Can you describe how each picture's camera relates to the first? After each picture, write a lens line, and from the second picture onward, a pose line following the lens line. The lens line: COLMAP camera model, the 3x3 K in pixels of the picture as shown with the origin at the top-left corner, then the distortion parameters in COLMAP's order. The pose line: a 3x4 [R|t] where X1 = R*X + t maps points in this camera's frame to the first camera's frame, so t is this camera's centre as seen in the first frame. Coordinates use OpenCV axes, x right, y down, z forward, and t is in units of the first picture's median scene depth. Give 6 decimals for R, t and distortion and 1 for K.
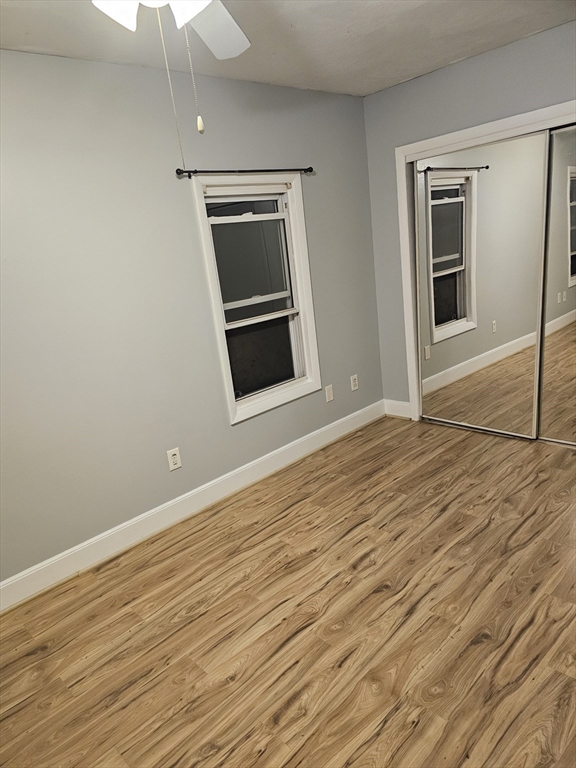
lens RADIAL K [[517.5, 0, 286.5], [0, 517.5, 387.9], [0, 0, 1]] dist [0.061849, -0.055562]
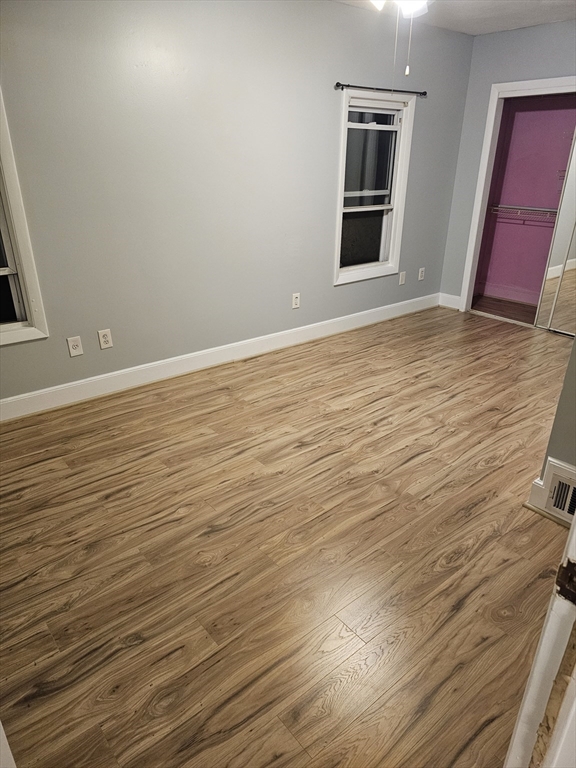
lens RADIAL K [[517.5, 0, 294.8], [0, 517.5, 394.4], [0, 0, 1]] dist [0.061849, -0.055562]
pose [[0.989823, 0.142172, -0.006041, -0.186130], [-0.139488, 0.977785, 0.156457, 0.178167], [0.028151, -0.154022, 0.987666, -0.478728]]
